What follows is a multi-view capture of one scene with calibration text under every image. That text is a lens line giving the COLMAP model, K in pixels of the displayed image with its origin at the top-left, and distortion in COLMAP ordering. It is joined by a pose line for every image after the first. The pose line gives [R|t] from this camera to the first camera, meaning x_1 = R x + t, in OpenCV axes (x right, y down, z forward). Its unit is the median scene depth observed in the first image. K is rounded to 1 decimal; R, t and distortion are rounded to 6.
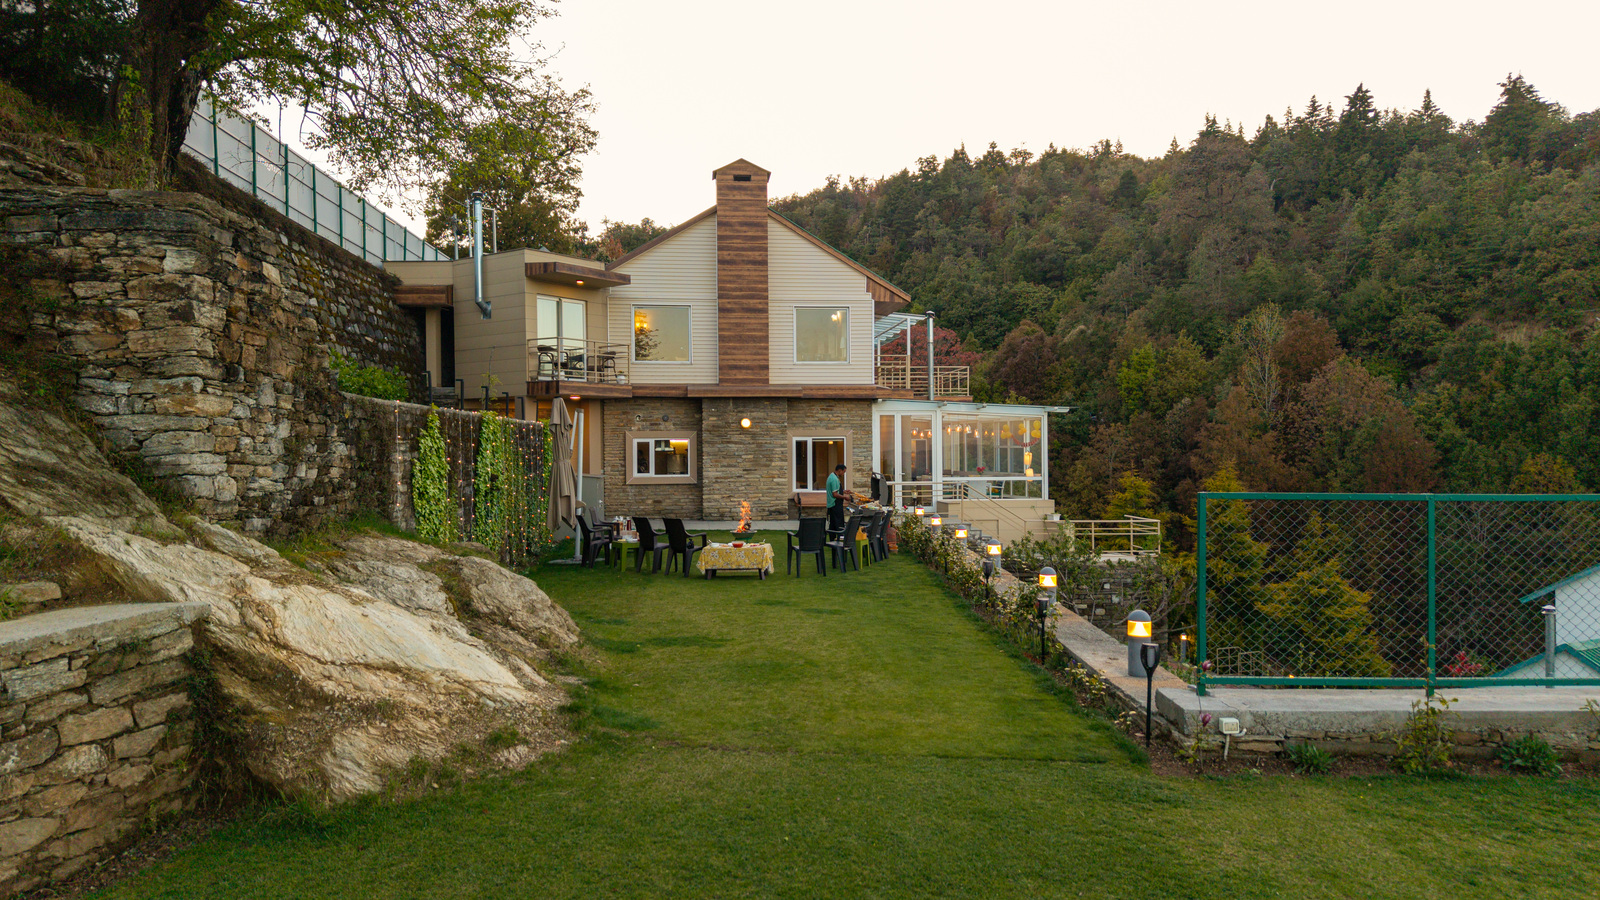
lens RADIAL K [[1101.9, 0, 793.0], [0, 1101.9, 490.3], [0, 0, 1]] dist [0.018536, -0.006201]
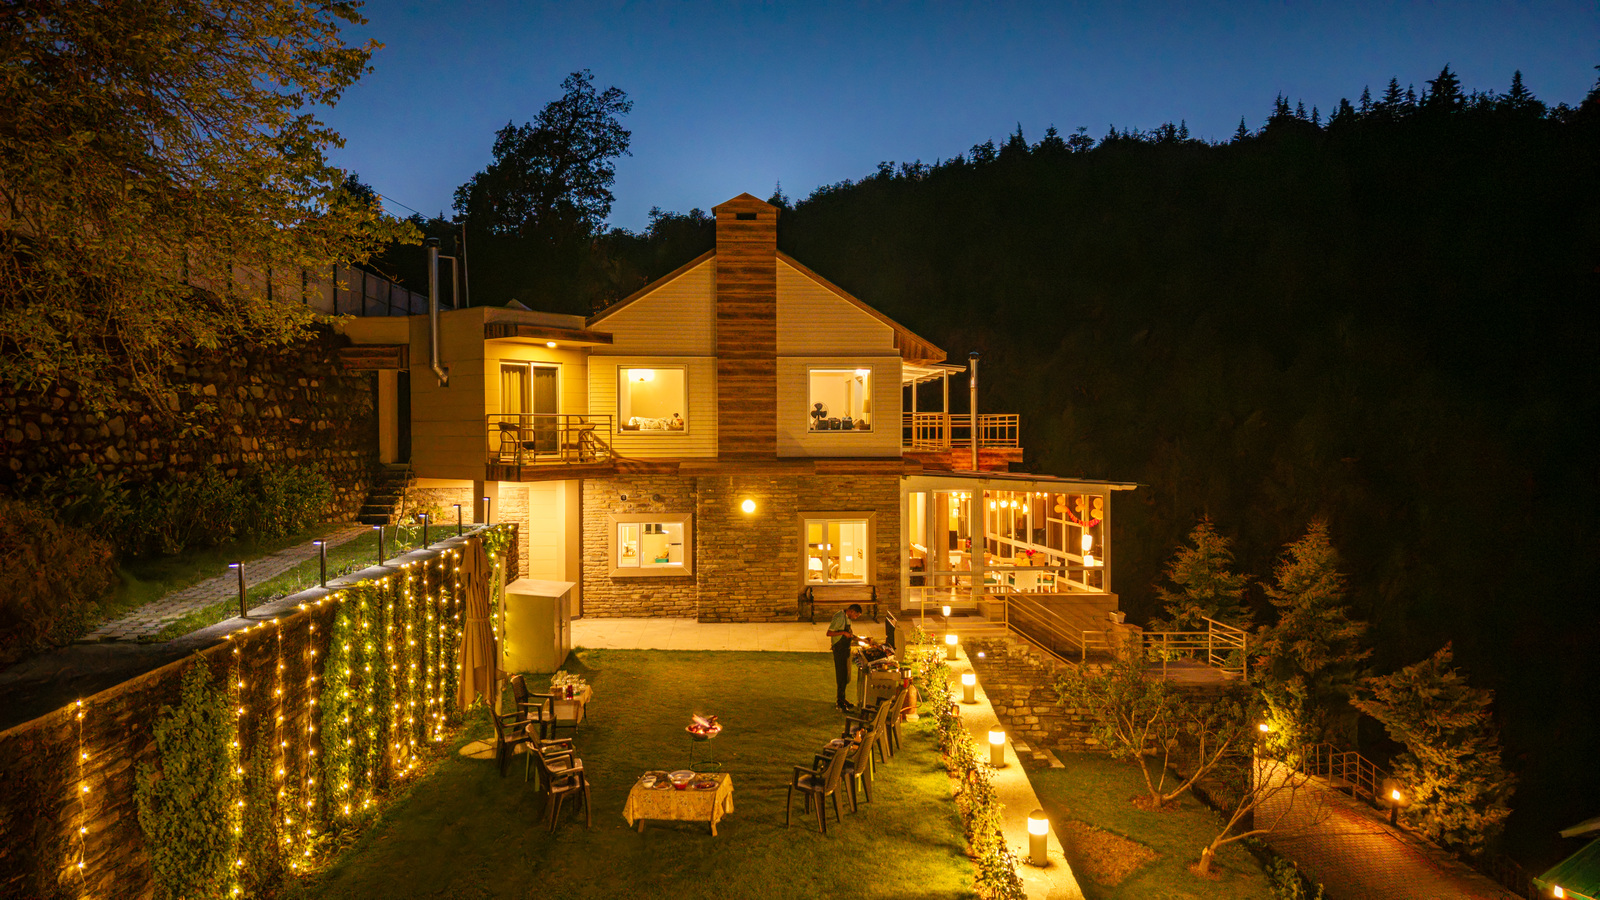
lens RADIAL K [[1039.0, 0, 800.0], [0, 1039.0, 450.0], [0, 0, 1]] dist [-0.007979, 0.000247]
pose [[0.998309, 0.007156, -0.057689, 0.022985], [-0.006535, 0.999919, 0.010947, -0.061770], [0.057762, -0.010552, 0.998275, 0.113633]]
